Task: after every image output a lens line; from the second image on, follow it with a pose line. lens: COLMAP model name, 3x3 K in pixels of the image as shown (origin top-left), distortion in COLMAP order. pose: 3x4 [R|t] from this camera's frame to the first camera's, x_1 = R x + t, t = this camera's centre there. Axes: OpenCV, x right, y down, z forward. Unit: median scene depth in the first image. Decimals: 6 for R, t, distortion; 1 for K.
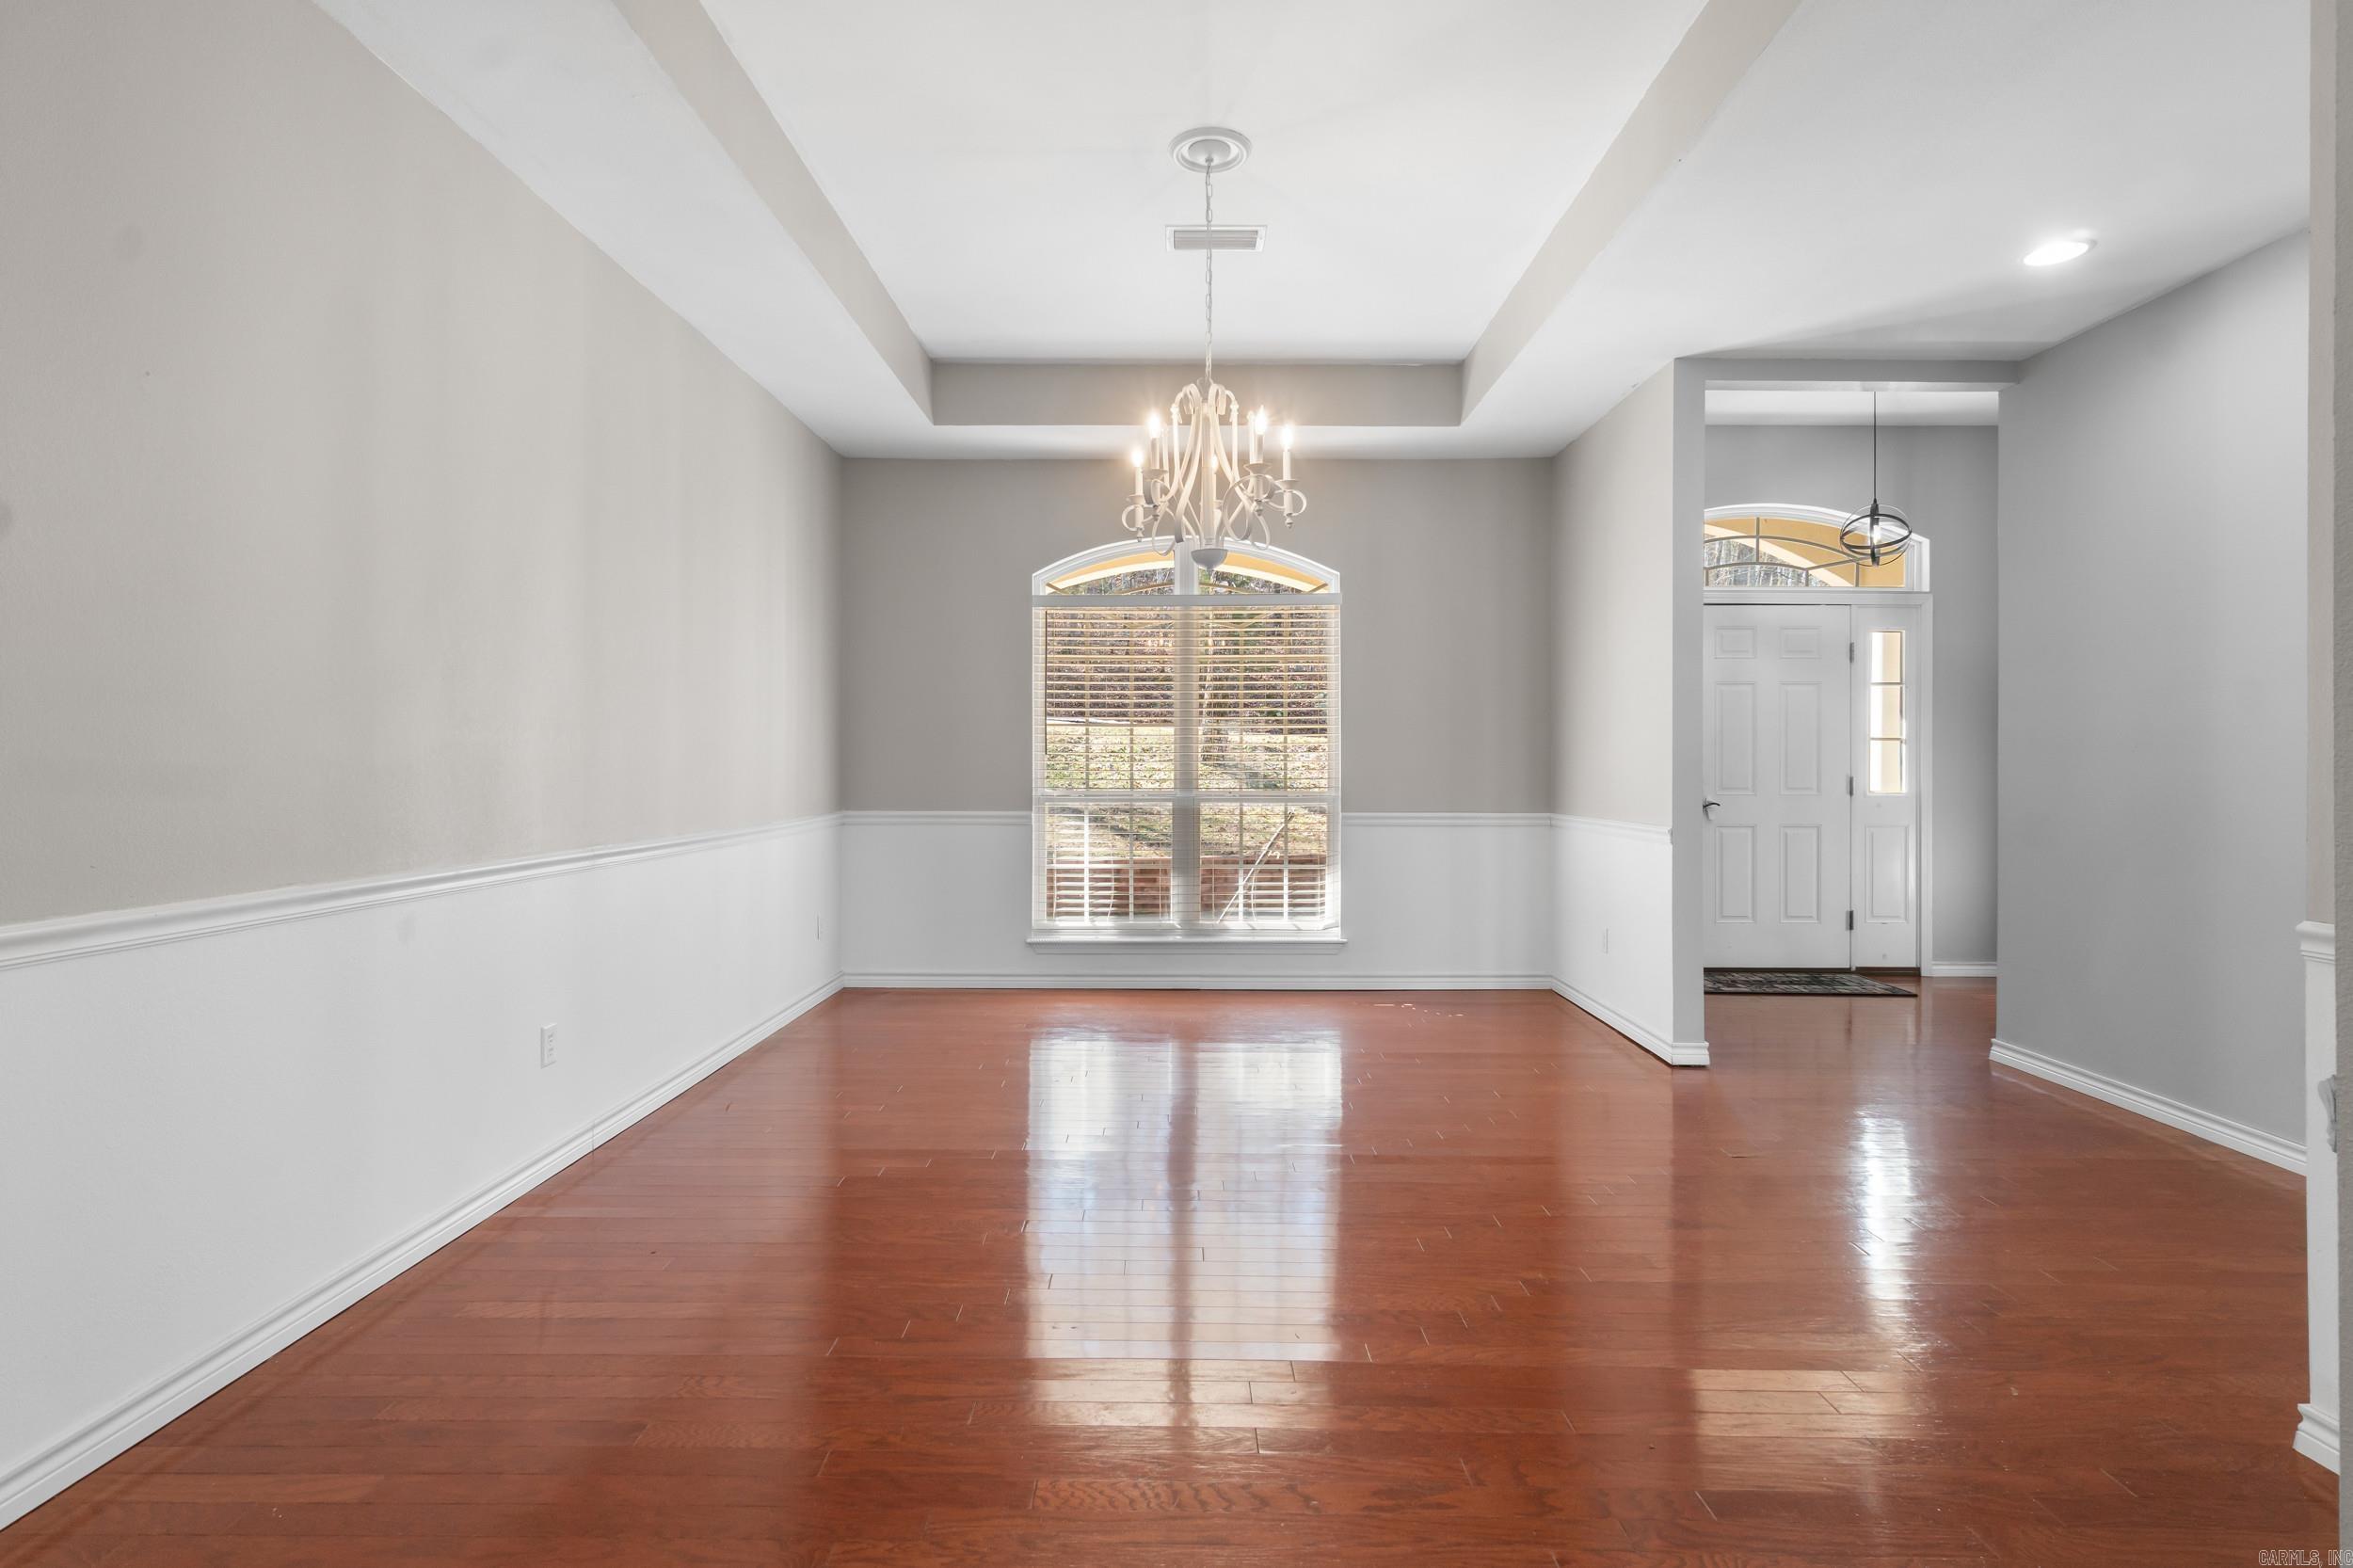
lens RADIAL K [[1165.3, 0, 1176.5], [0, 1165.3, 784.0], [0, 0, 1]] dist [0.000786, -0.006728]
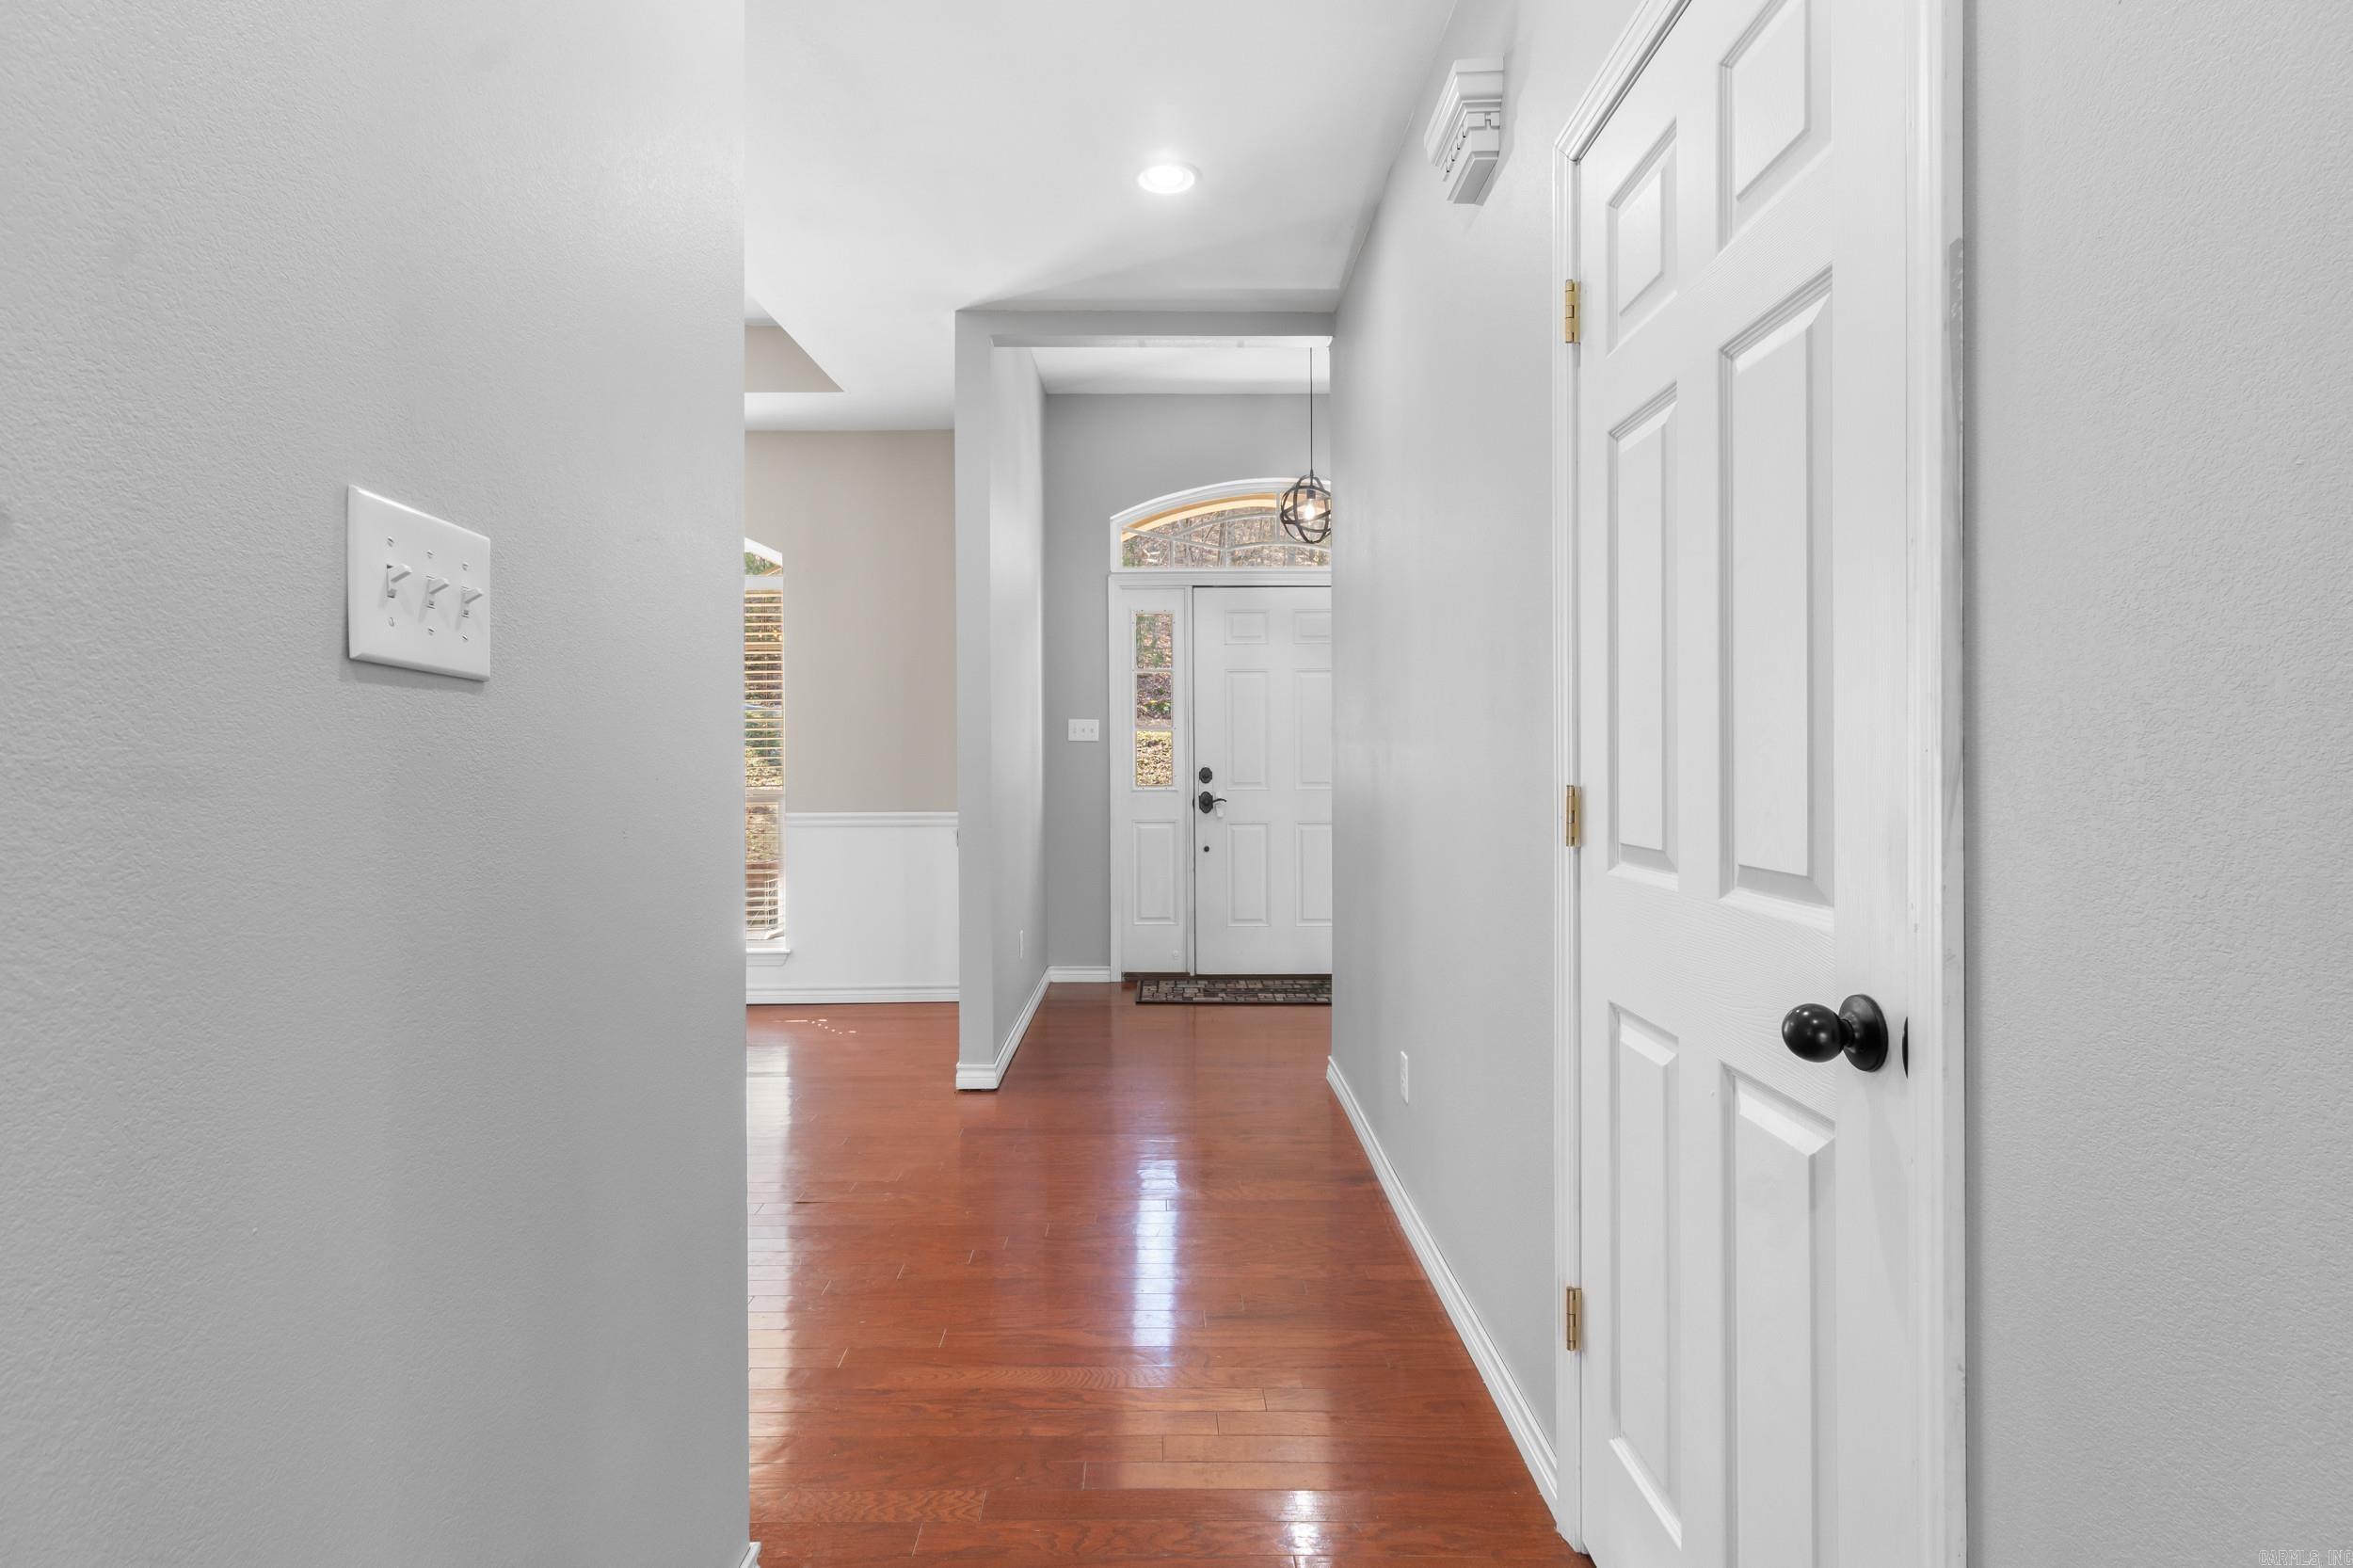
lens RADIAL K [[1185.8, 0, 1176.5], [0, 1185.8, 784.0], [0, 0, 1]] dist [-0.000170, -0.000230]
pose [[0.999539, -0.007042, 0.029533, 0.437520], [0.007117, 0.999972, -0.002444, 0.006435], [-0.029515, 0.002653, 0.999561, 0.052265]]
